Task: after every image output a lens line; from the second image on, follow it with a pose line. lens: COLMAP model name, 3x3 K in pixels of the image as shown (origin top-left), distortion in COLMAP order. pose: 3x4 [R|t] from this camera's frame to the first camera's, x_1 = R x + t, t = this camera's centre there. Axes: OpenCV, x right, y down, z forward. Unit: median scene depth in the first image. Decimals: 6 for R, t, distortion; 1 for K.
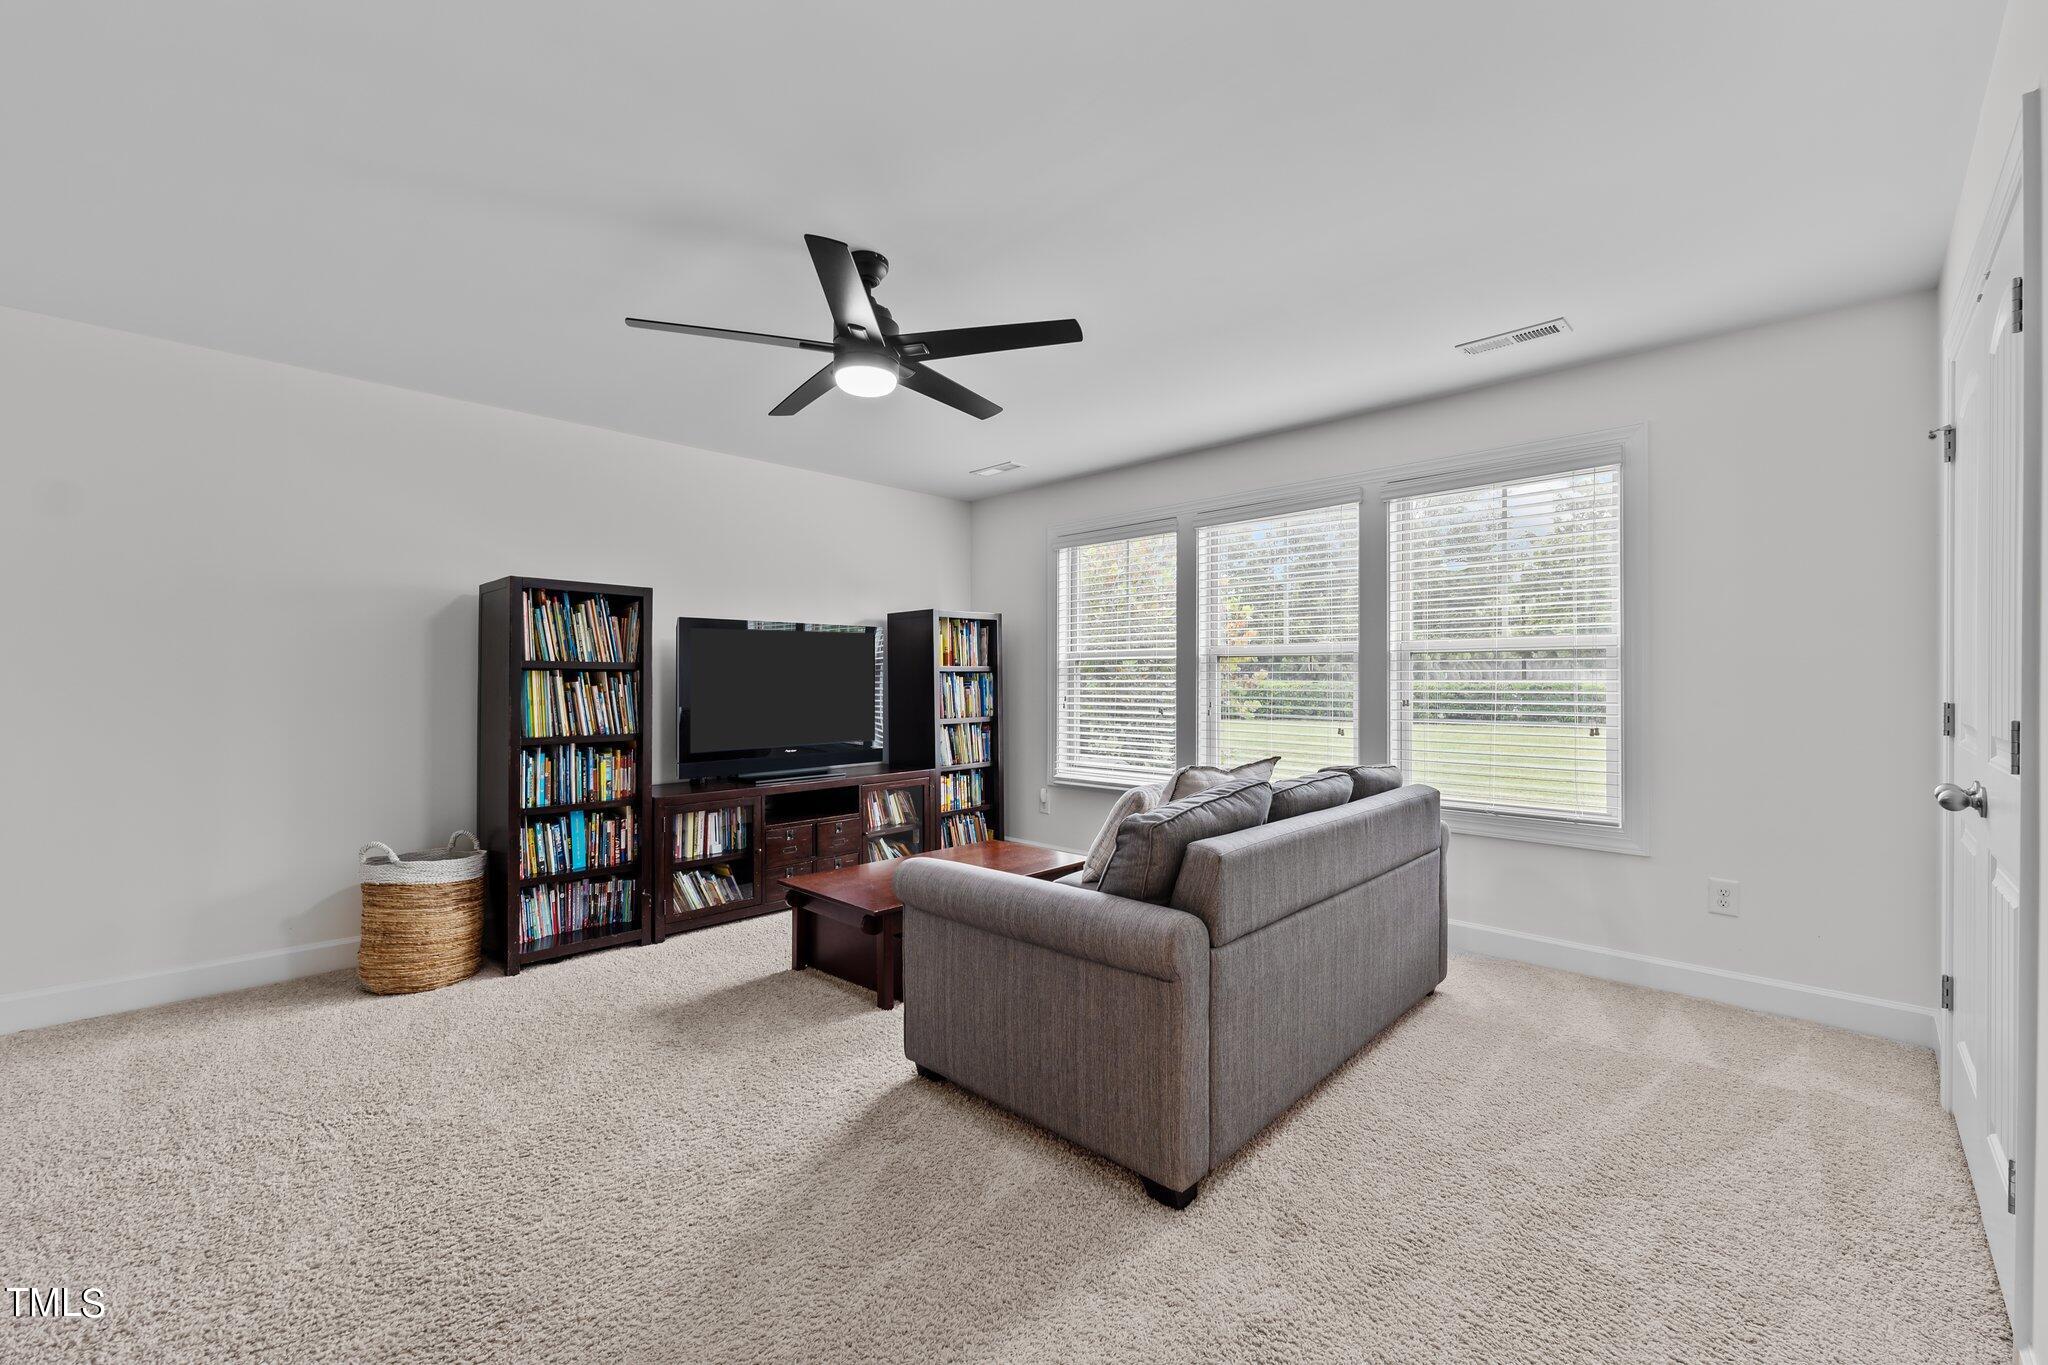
lens RADIAL K [[838.7, 0, 1007.7], [0, 838.7, 678.4], [0, 0, 1]] dist [-0.000918, 0.000252]
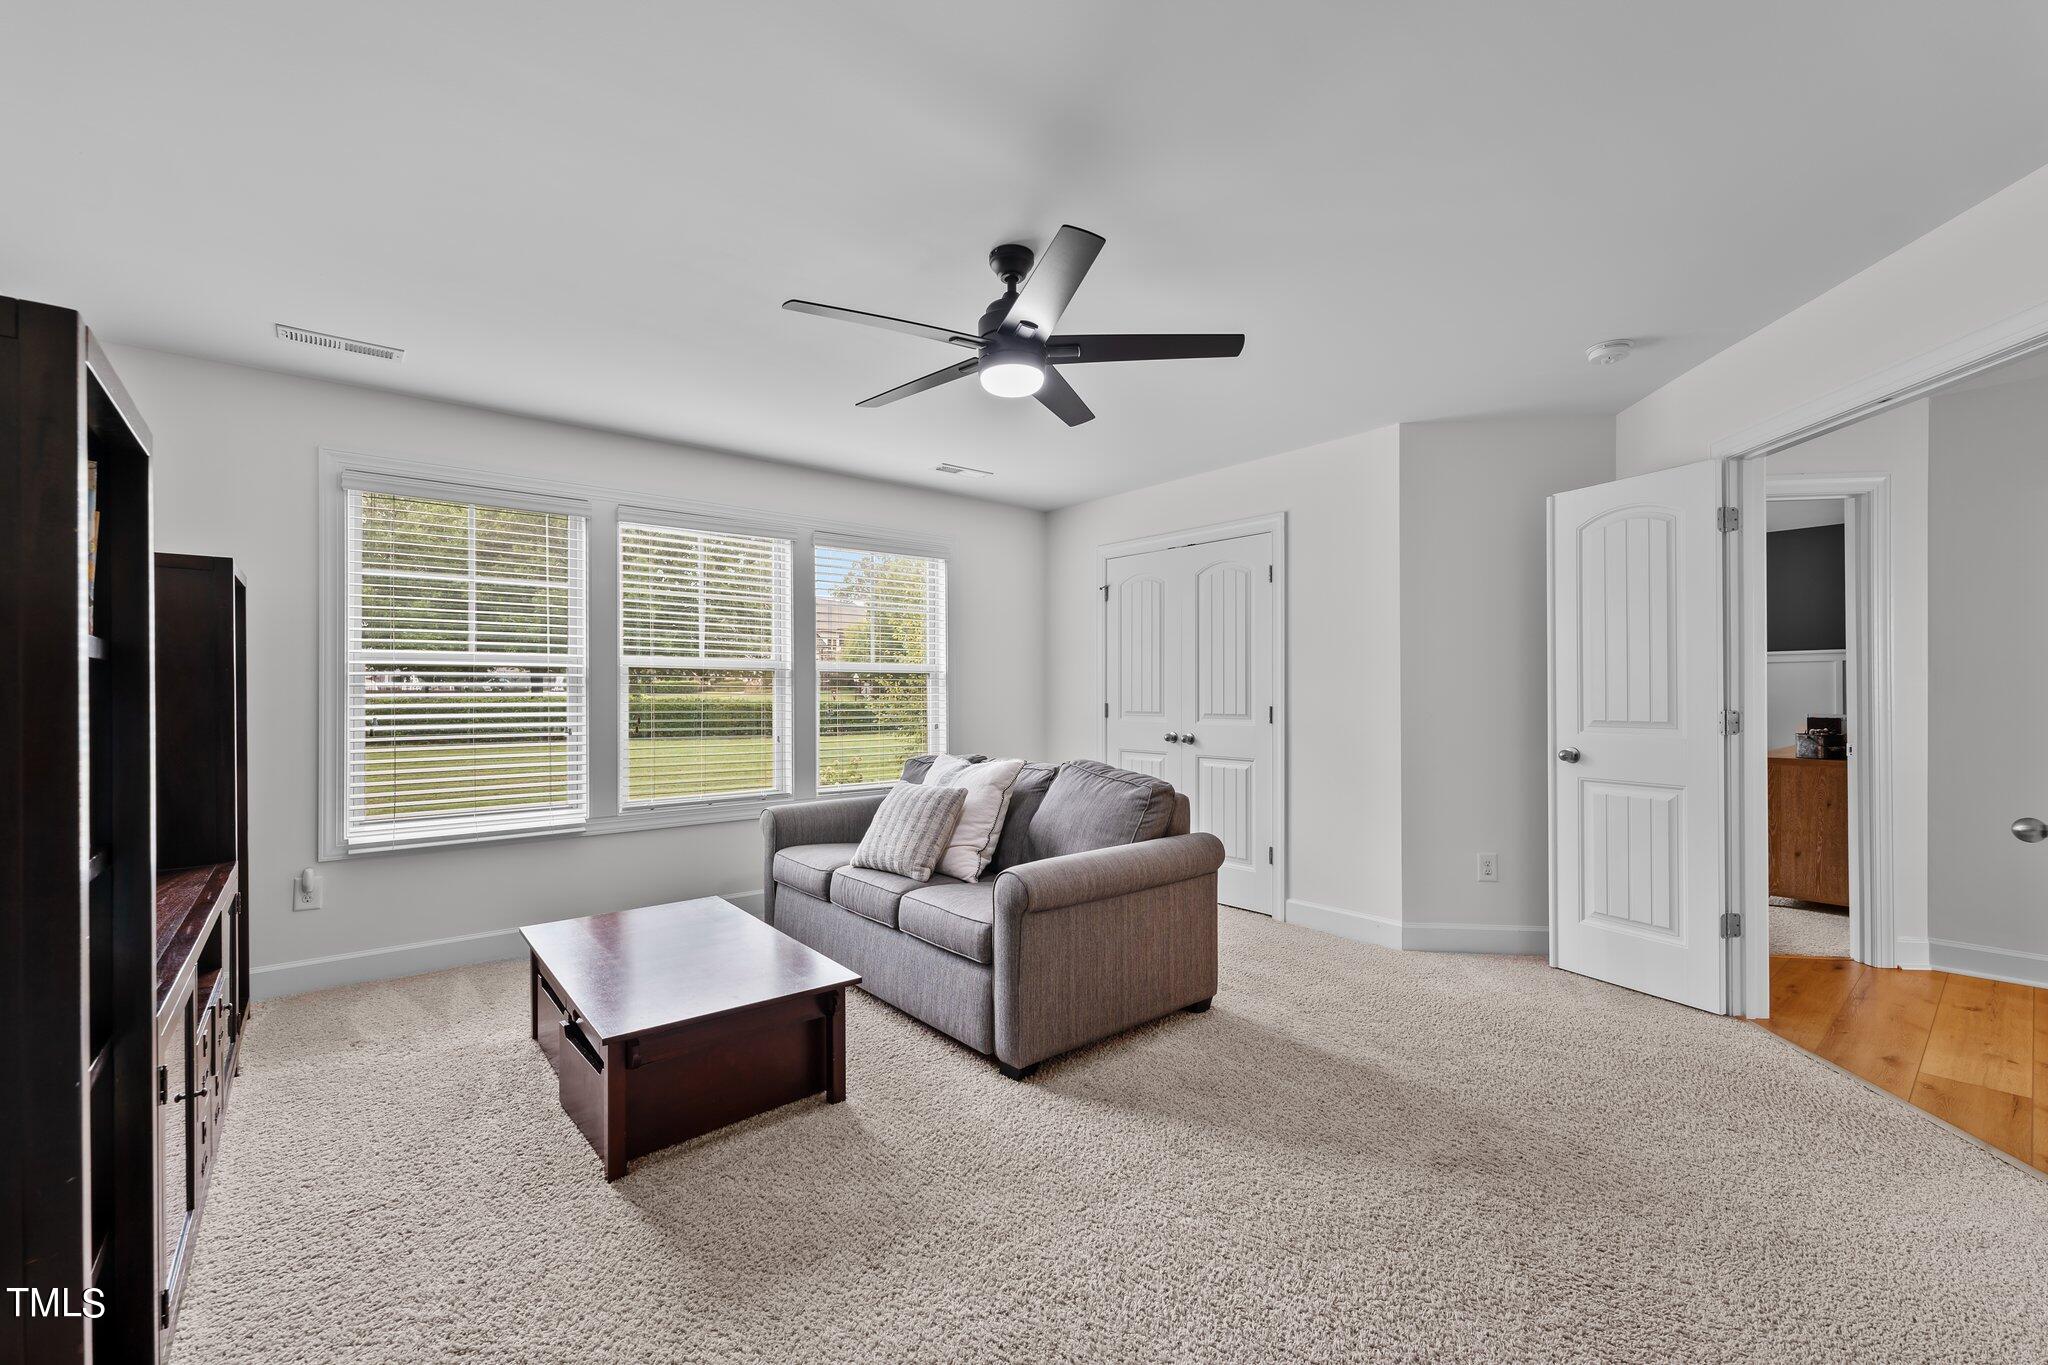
lens RADIAL K [[838.7, 0, 1007.8], [0, 838.7, 692.1], [0, 0, 1]] dist [-0.000918, 0.000252]
pose [[0.103764, 0.002154, 0.994600, -0.846106], [-0.000428, 0.999998, -0.002121, 0.003244], [-0.994602, -0.000206, 0.103764, 0.688043]]
